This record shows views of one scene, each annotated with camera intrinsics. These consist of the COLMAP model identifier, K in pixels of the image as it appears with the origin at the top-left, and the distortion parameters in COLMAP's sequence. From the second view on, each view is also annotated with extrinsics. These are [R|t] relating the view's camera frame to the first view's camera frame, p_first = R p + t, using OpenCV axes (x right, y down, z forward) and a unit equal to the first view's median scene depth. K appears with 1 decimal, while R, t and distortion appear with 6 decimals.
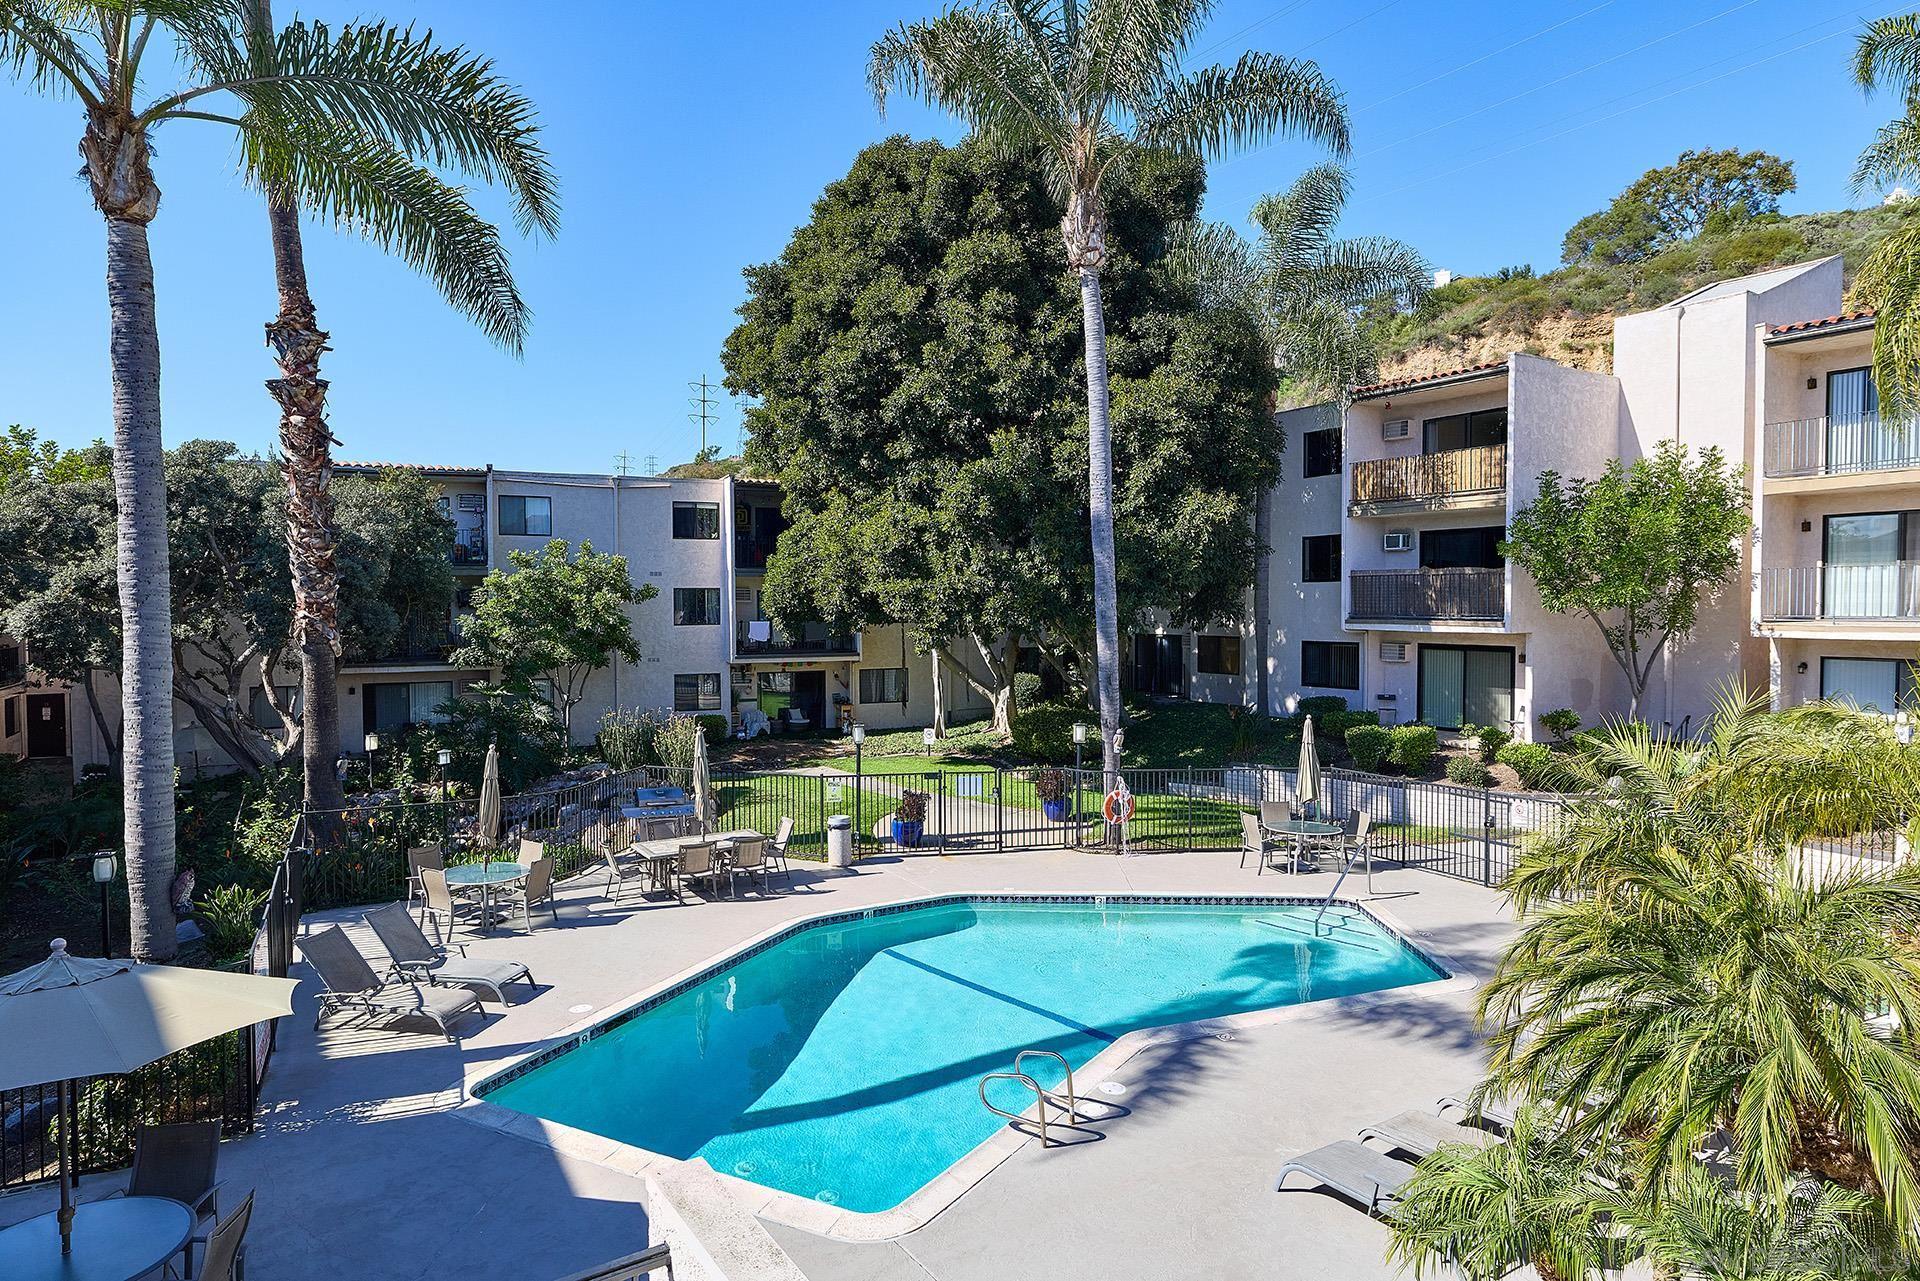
lens RADIAL K [[1118.2, 0, 960.0], [0, 1118.2, 640.5], [0, 0, 1]] dist [-0.001537, -0.000455]
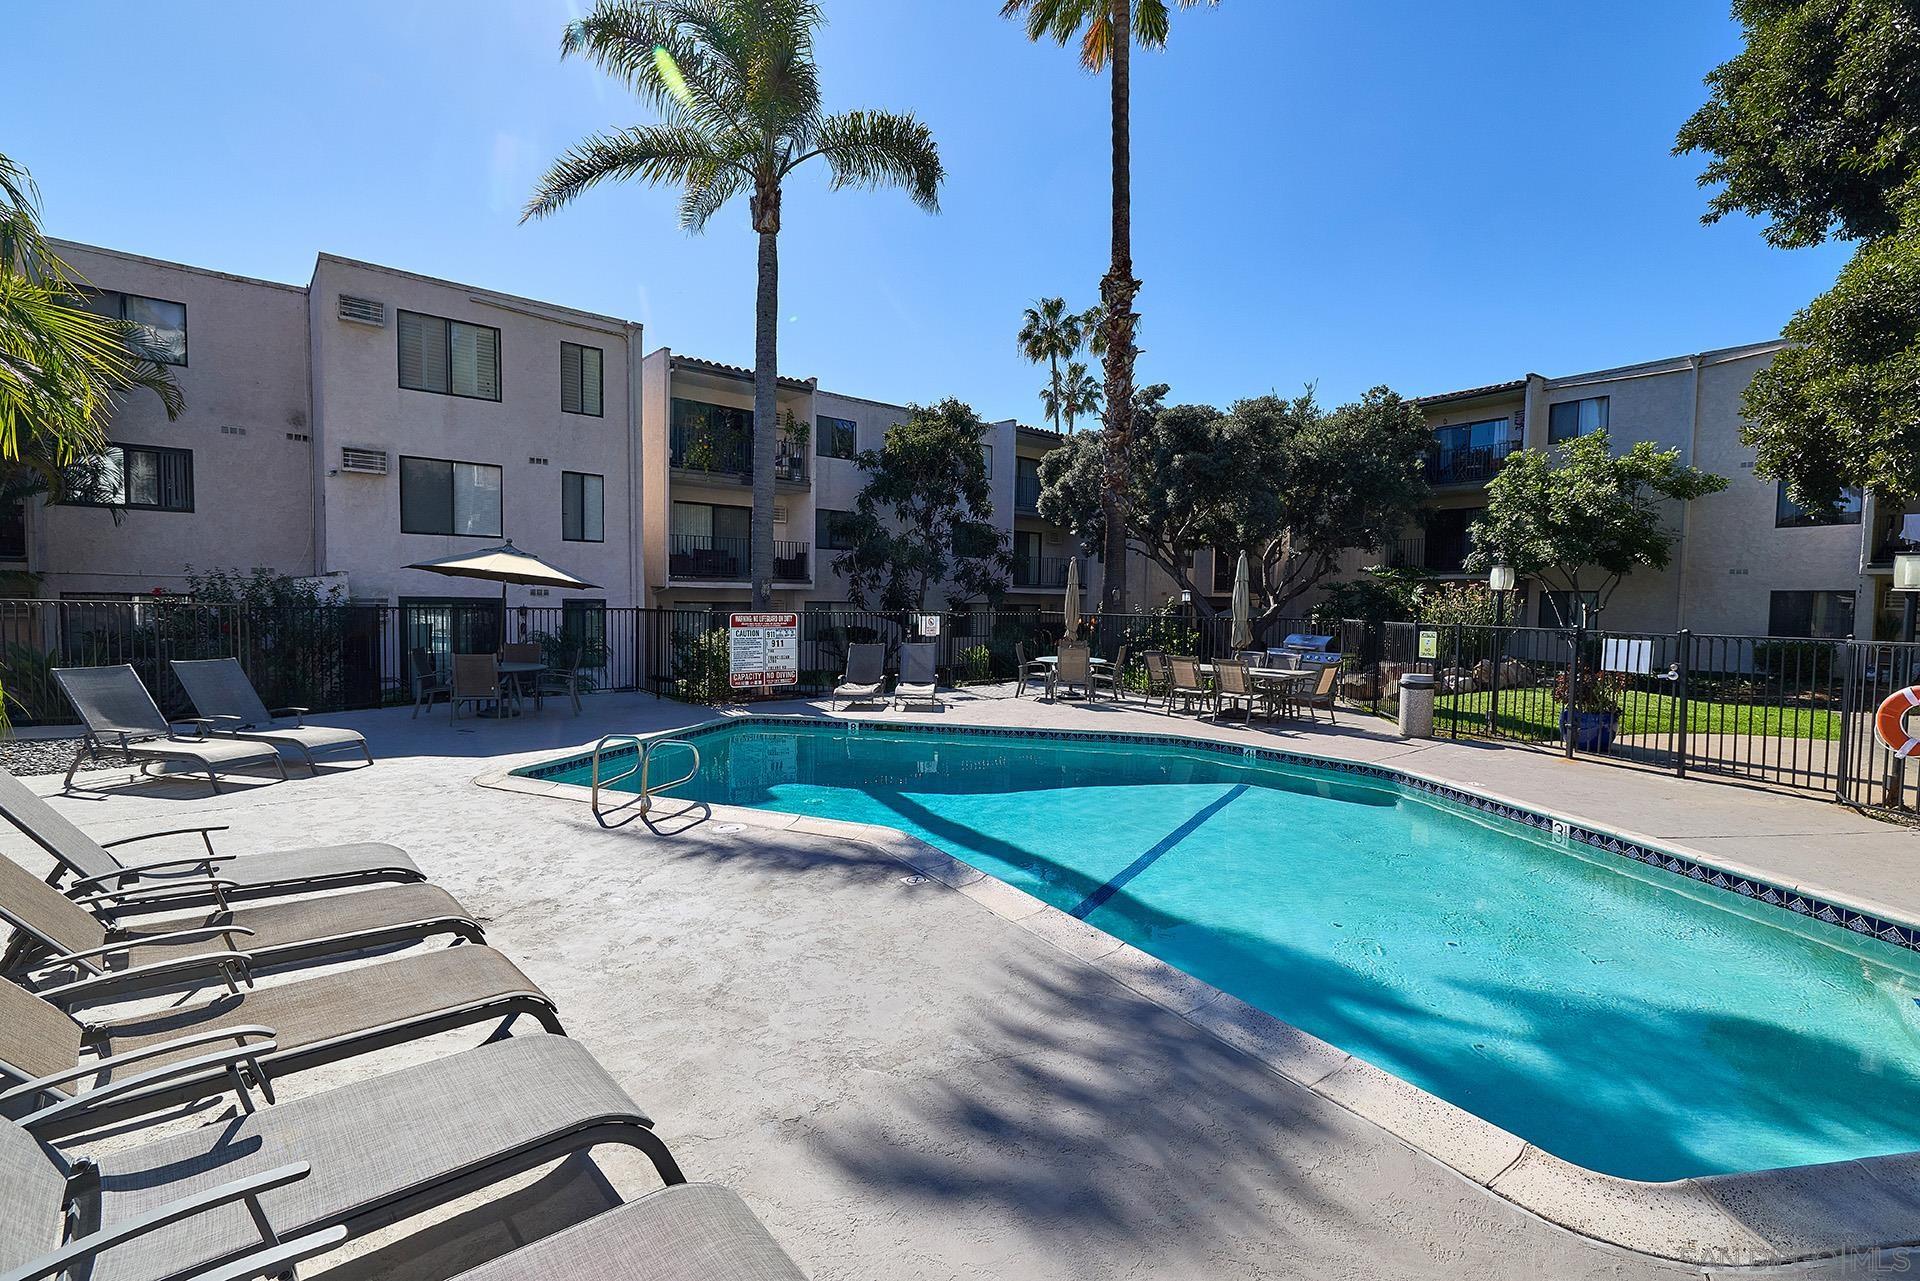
lens RADIAL K [[868.8, 0, 960.0], [0, 868.8, 640.5], [0, 0, 1]] dist [0.001969, 0.000446]
pose [[0.193852, 0.050976, -0.979705, 0.648802], [-0.052433, 0.997760, 0.041541, 0.191204], [0.979629, 0.043316, 0.196091, 0.865495]]
